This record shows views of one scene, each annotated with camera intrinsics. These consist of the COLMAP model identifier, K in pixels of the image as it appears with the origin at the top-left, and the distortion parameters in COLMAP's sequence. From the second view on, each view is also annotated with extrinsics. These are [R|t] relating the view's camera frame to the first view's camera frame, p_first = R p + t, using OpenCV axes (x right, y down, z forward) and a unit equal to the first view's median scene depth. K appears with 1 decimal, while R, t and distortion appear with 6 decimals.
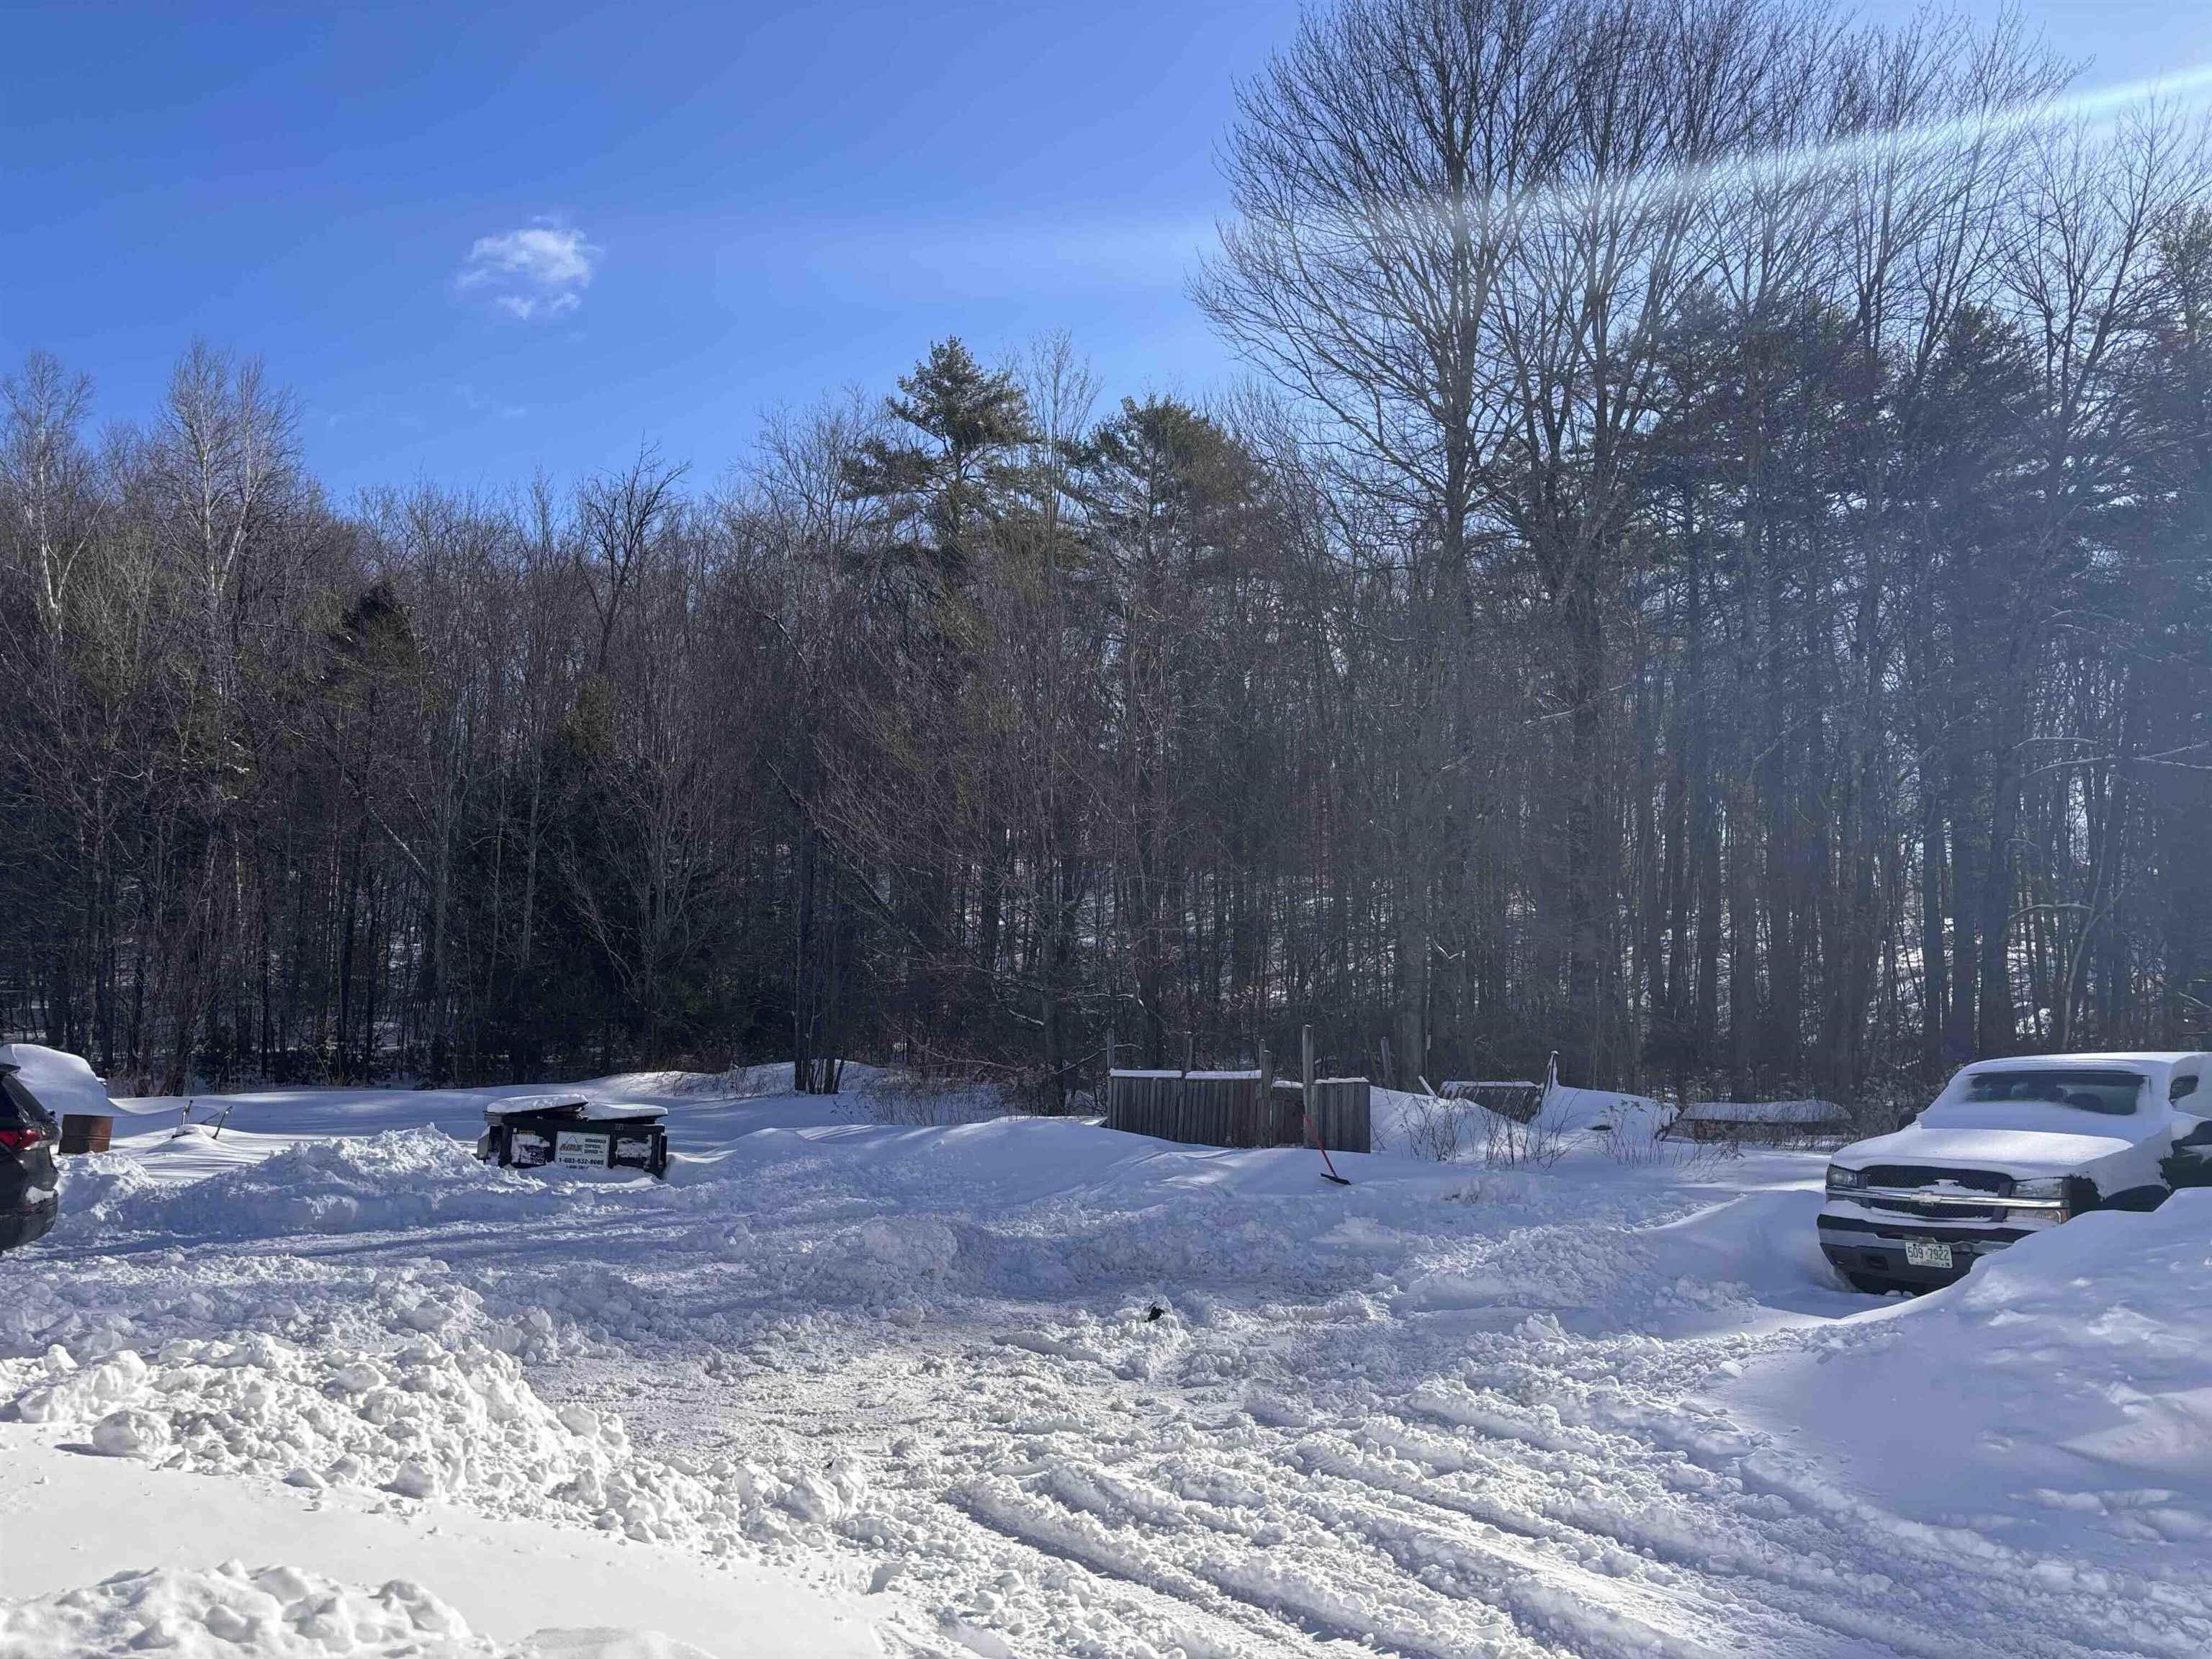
lens RADIAL K [[1670.0, 0, 1101.3], [0, 1670.0, 847.7], [0, 0, 1]] dist [0.066945, -0.065077]
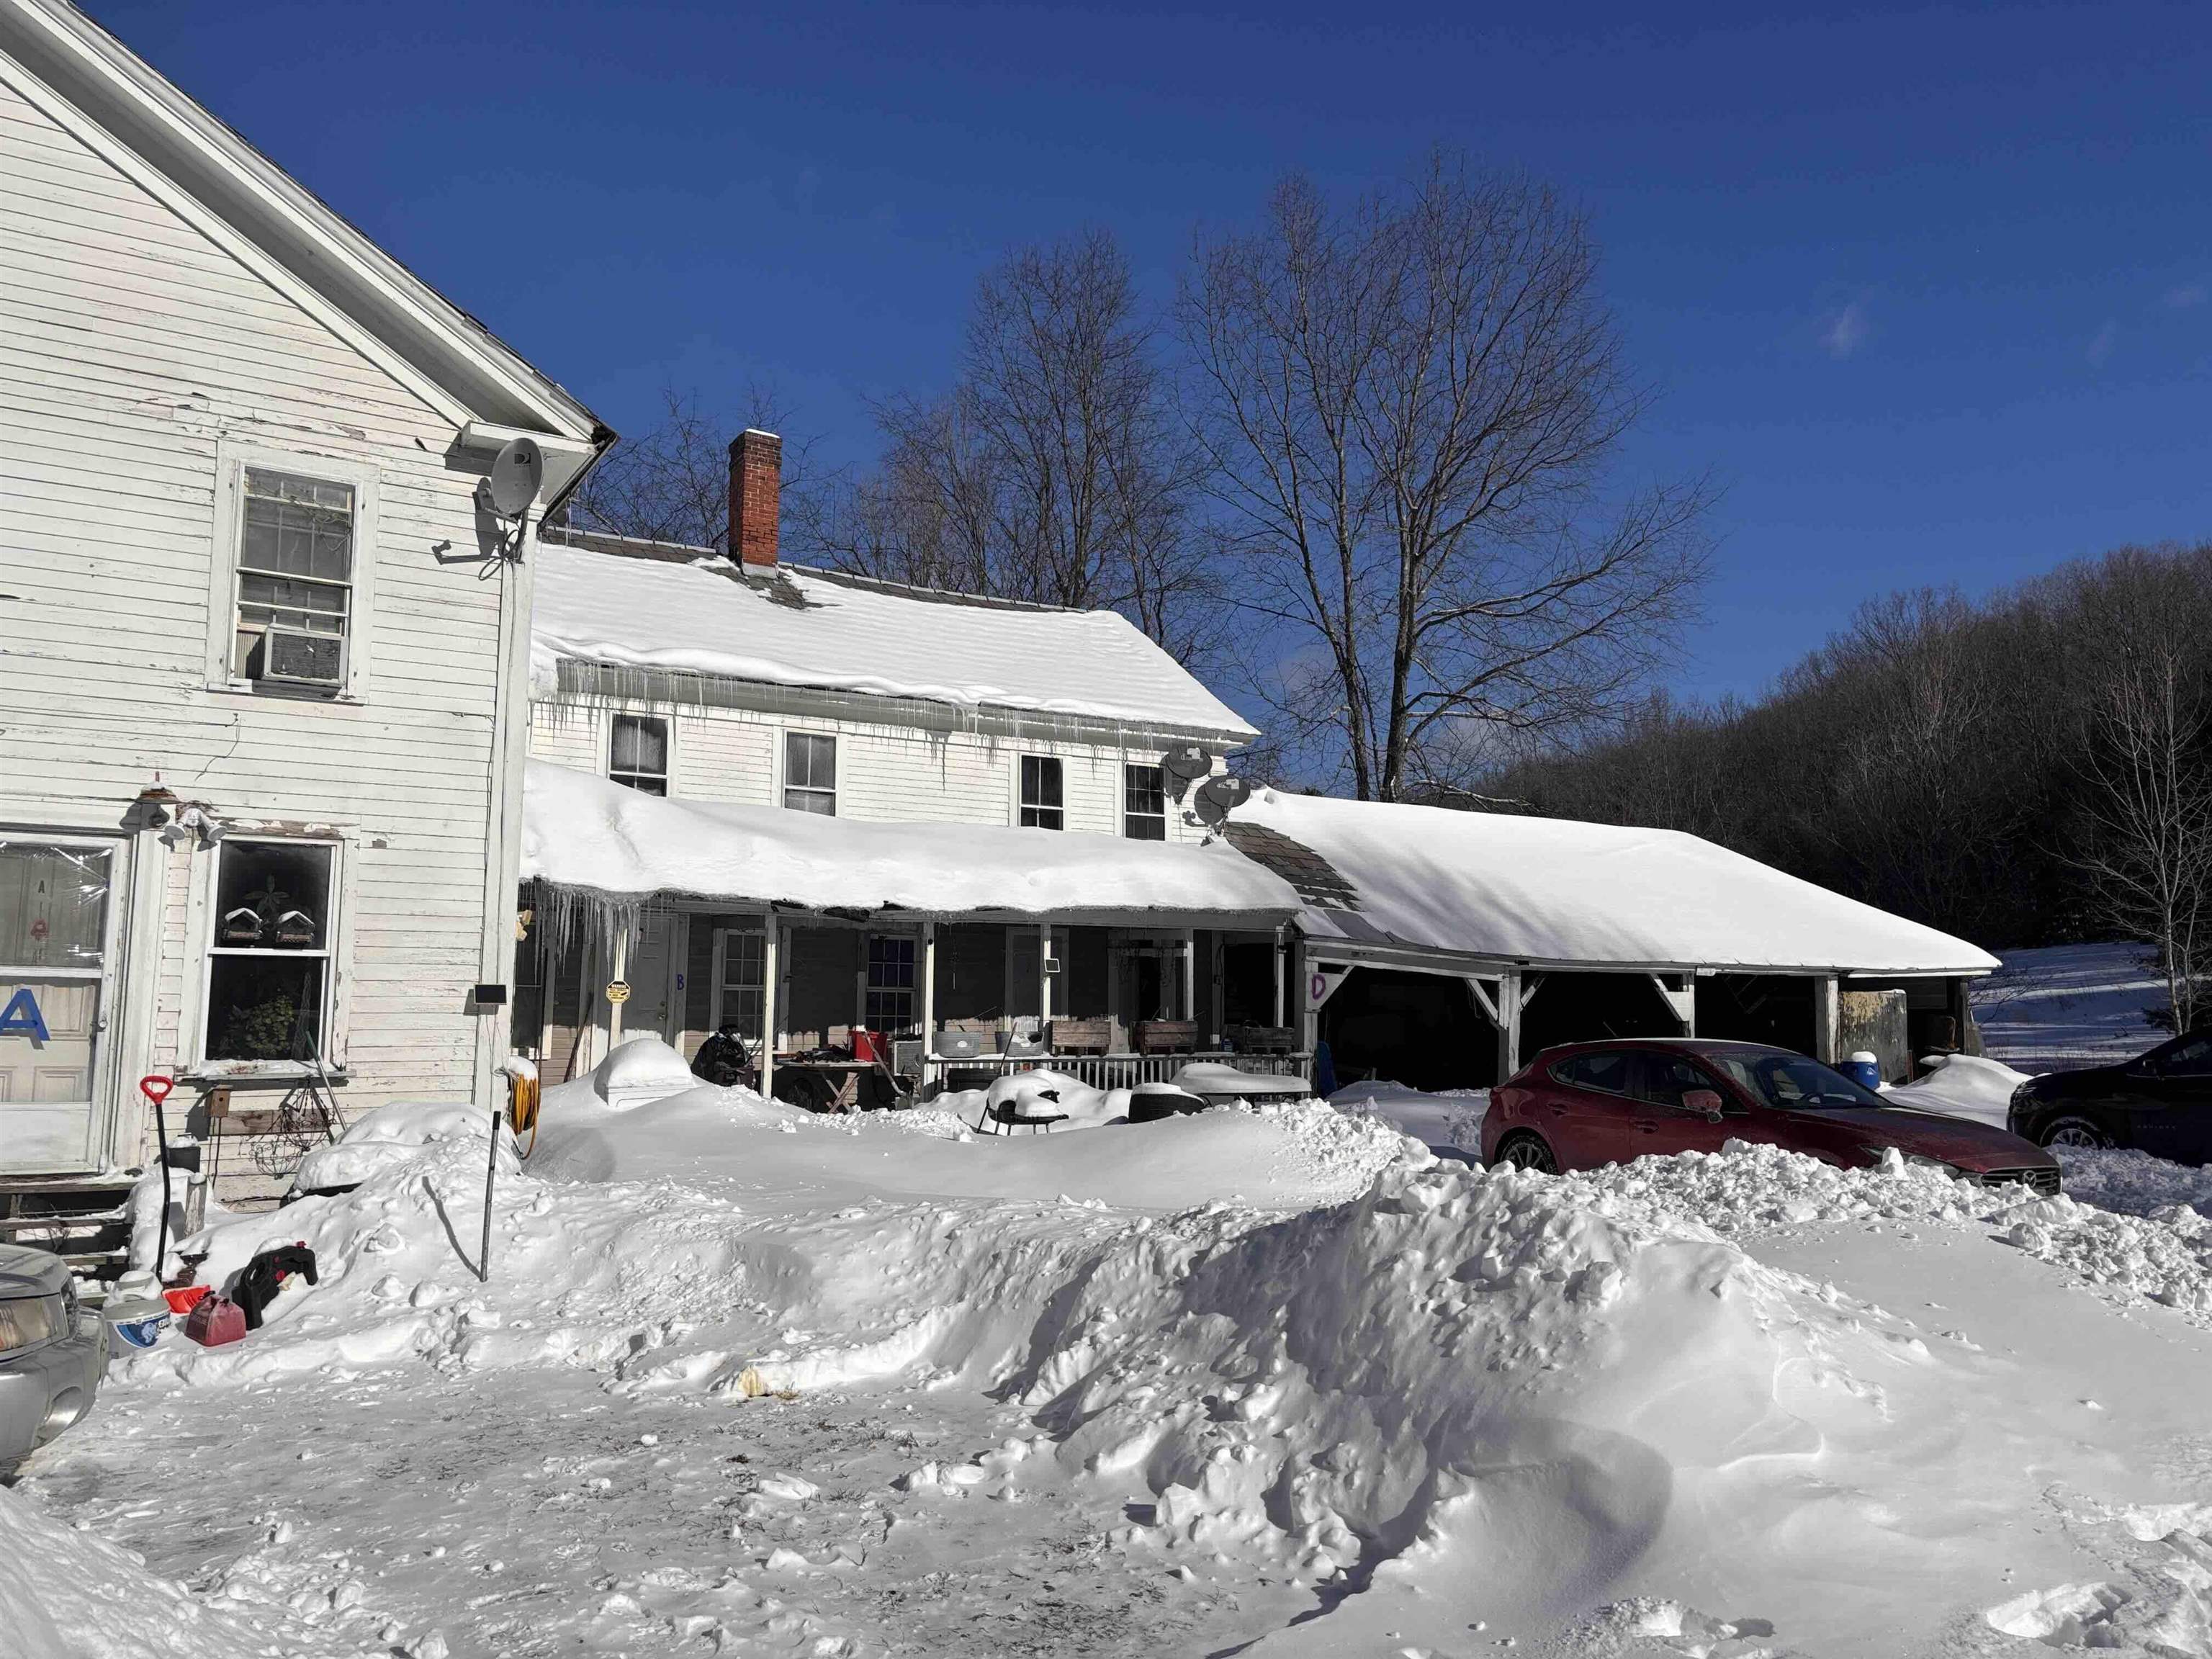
lens RADIAL K [[1670.0, 0, 1106.3], [0, 1670.0, 834.4], [0, 0, 1]] dist [0.066945, -0.065077]
pose [[0.065630, -0.118769, -0.990751, 0.263790], [0.133518, 0.985008, -0.109236, 0.000700], [0.988871, -0.125114, 0.080504, -0.004793]]
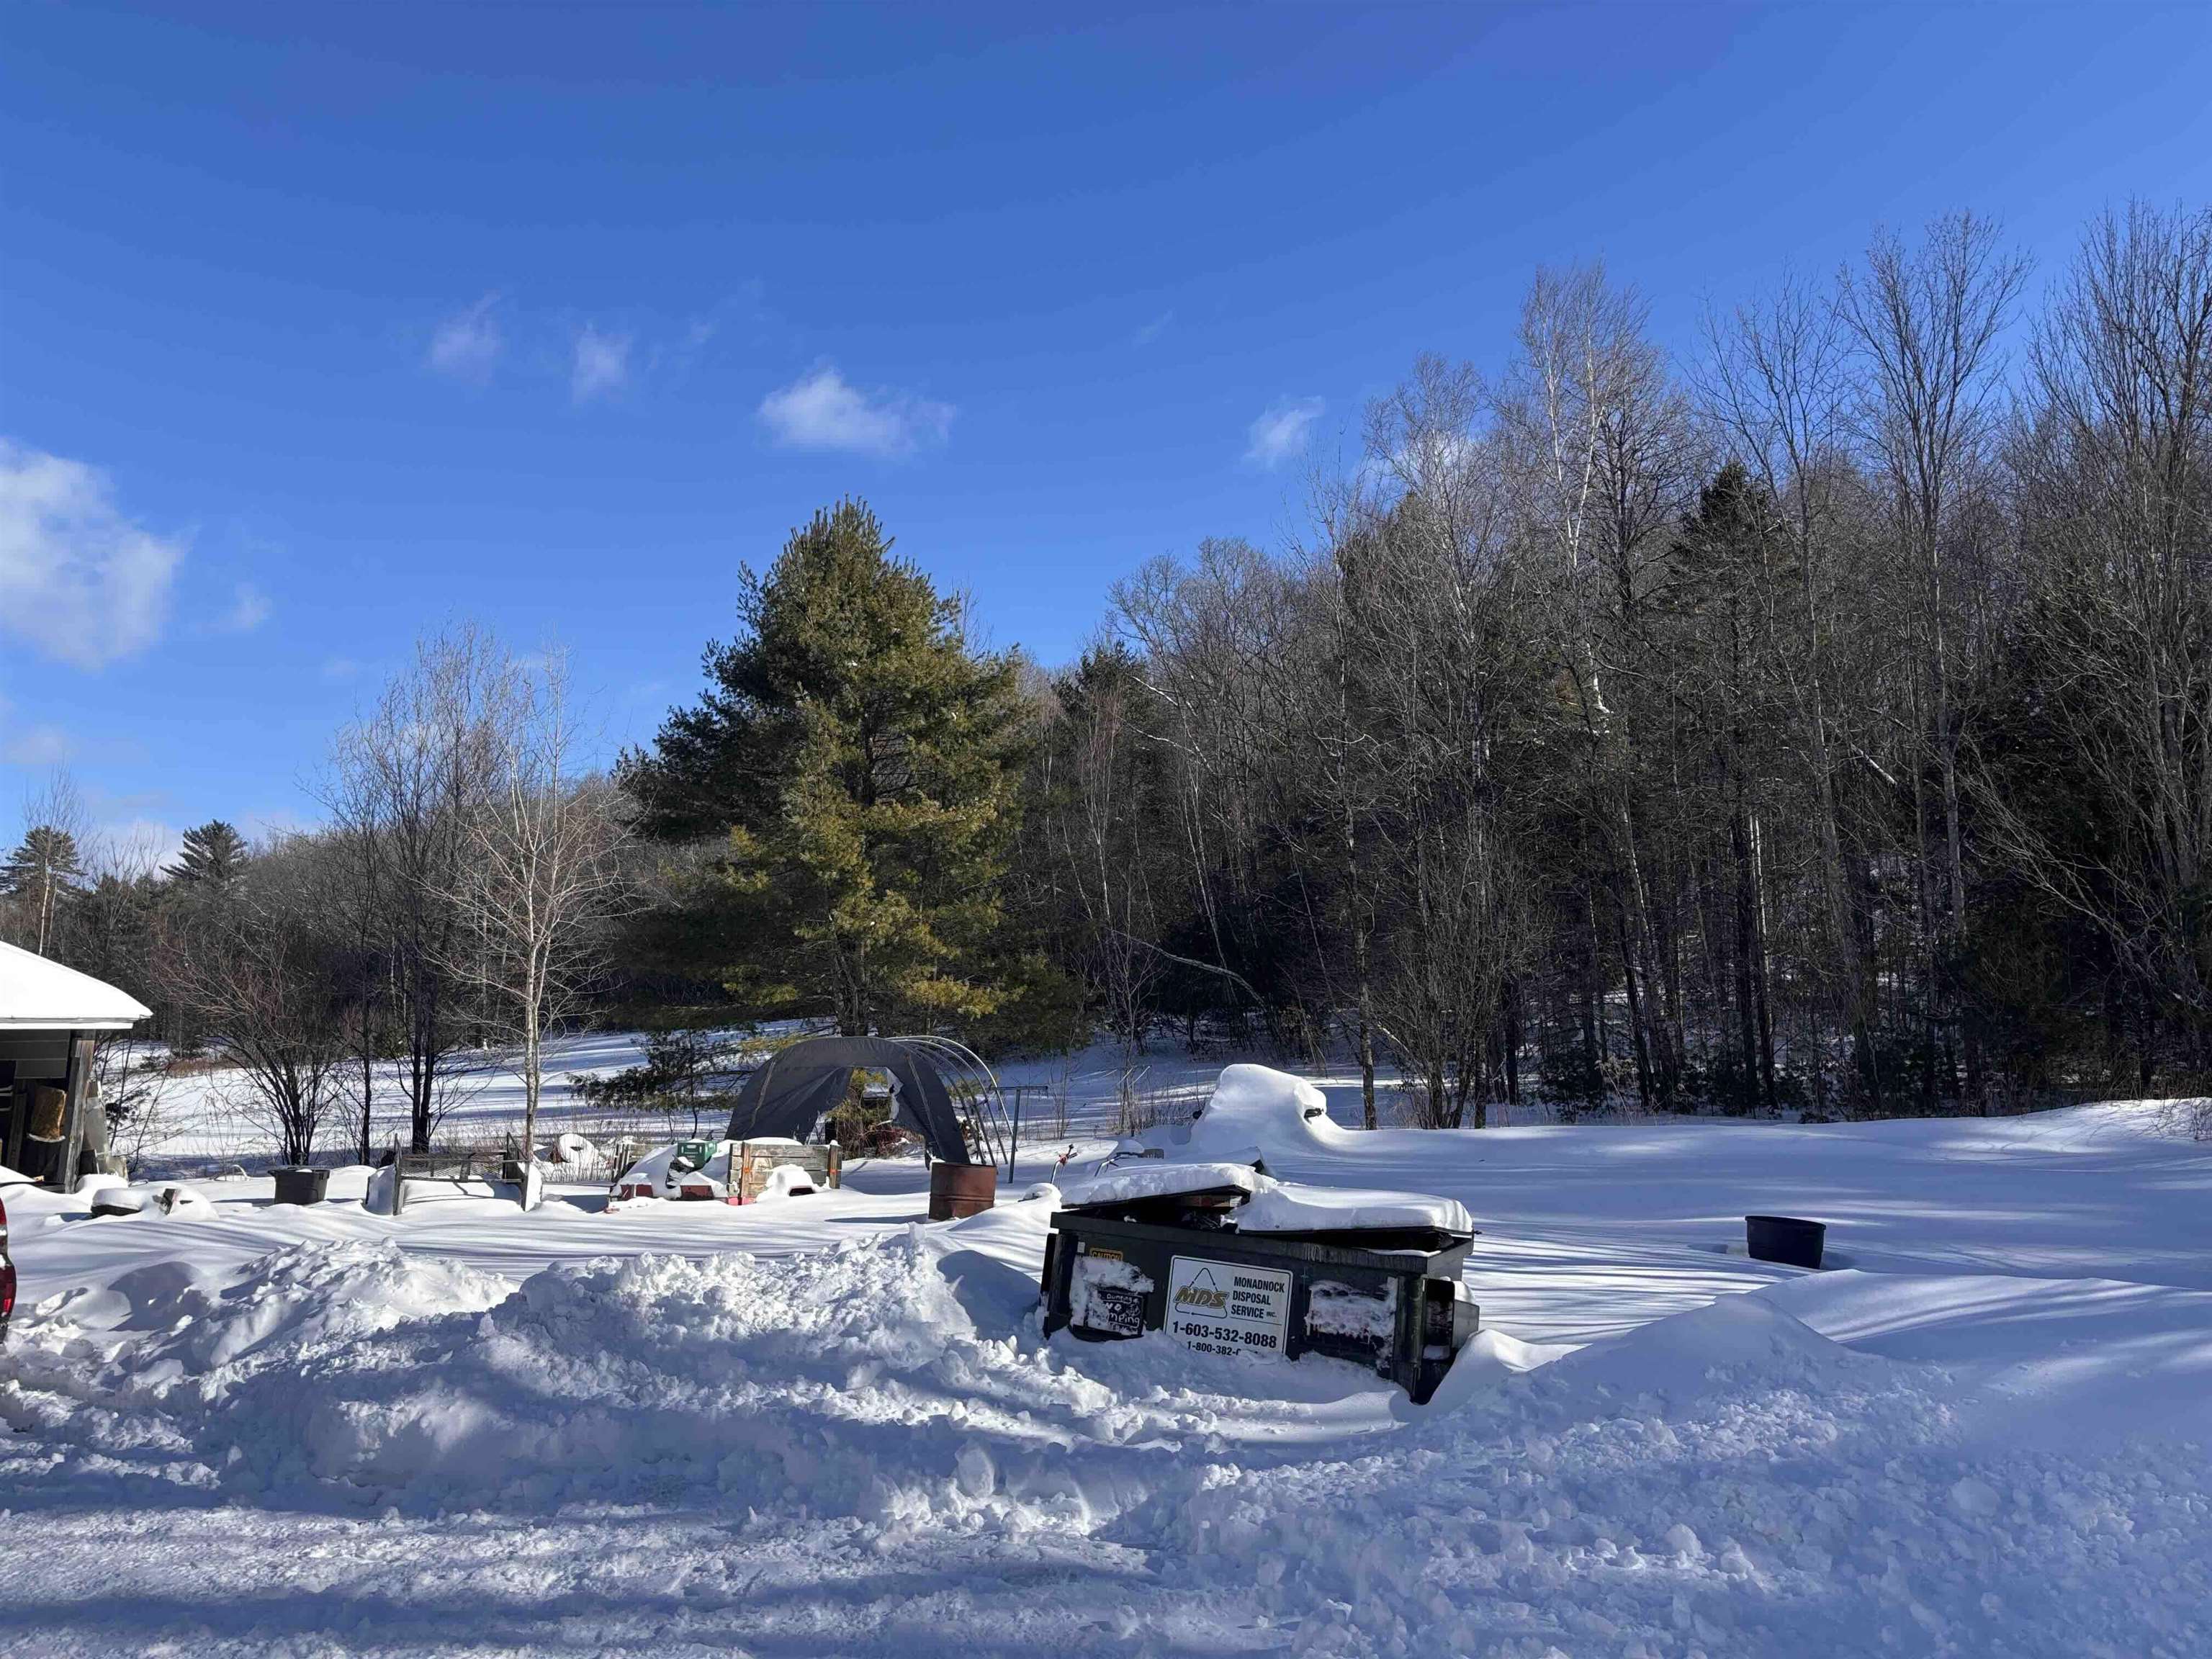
lens RADIAL K [[1670.0, 0, 1108.0], [0, 1670.0, 819.3], [0, 0, 1]] dist [0.066945, -0.065077]
pose [[0.588604, -0.137969, -0.796561, 0.014447], [0.115049, 0.989596, -0.086391, 0.095661], [0.800193, -0.040793, 0.598353, 0.744704]]
